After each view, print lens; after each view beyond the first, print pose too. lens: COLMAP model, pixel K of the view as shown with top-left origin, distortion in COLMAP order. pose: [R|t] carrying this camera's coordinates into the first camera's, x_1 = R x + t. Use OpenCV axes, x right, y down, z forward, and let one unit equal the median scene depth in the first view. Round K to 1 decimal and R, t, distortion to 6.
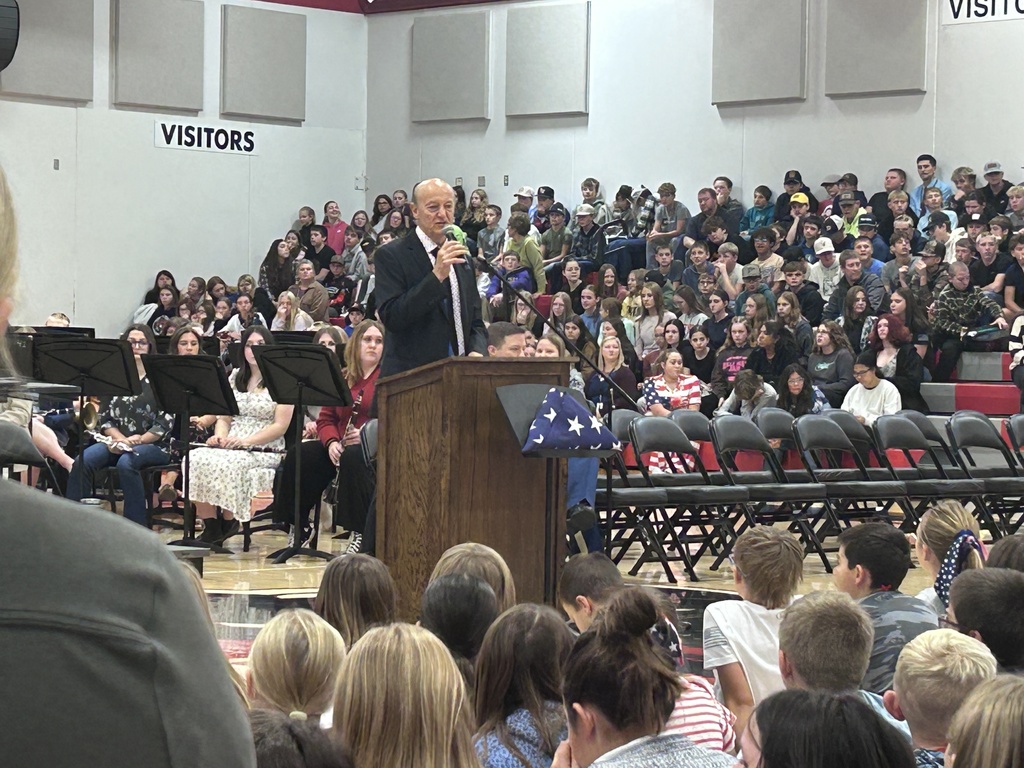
lens RADIAL K [[3029.3, 0, 511.6], [0, 3029.3, 384.9], [0, 0, 1]] dist [0.035644, 0.000000]
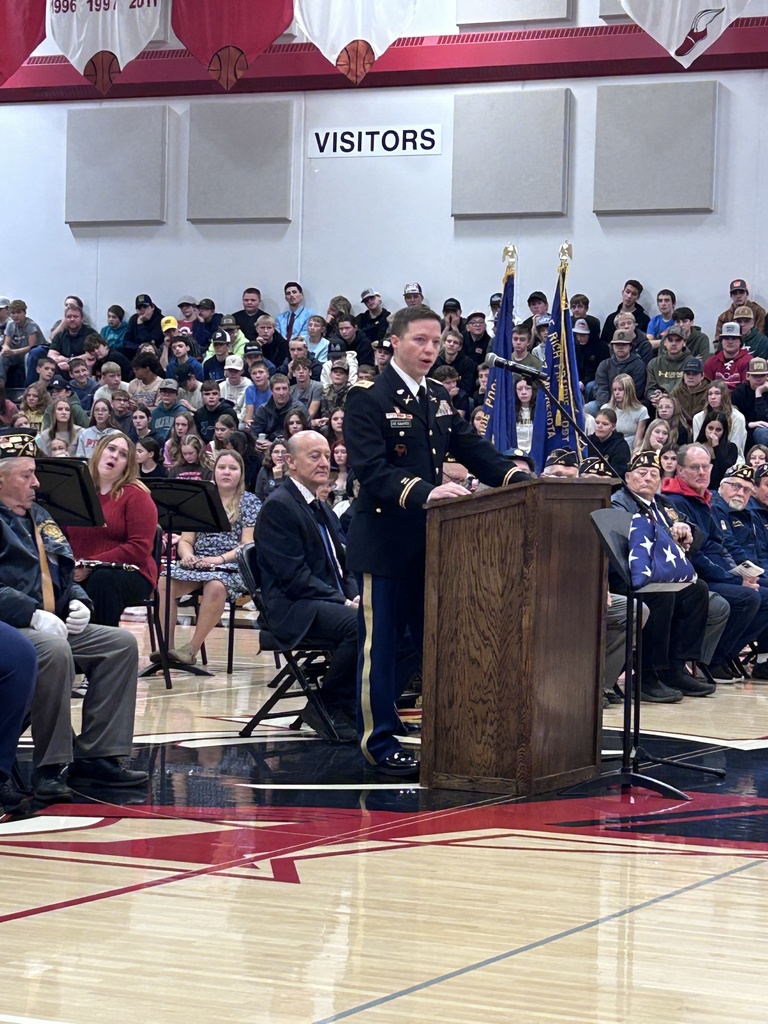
lens RADIAL K [[2616.4, 0, 384.3], [0, 2616.4, 510.8], [0, 0, 1]] dist [-0.016148, 0.000000]
pose [[0.924776, 0.007324, 0.380442, -0.176035], [-0.009710, 0.999943, 0.004353, -0.001250], [-0.380389, -0.007719, 0.924794, 0.156583]]
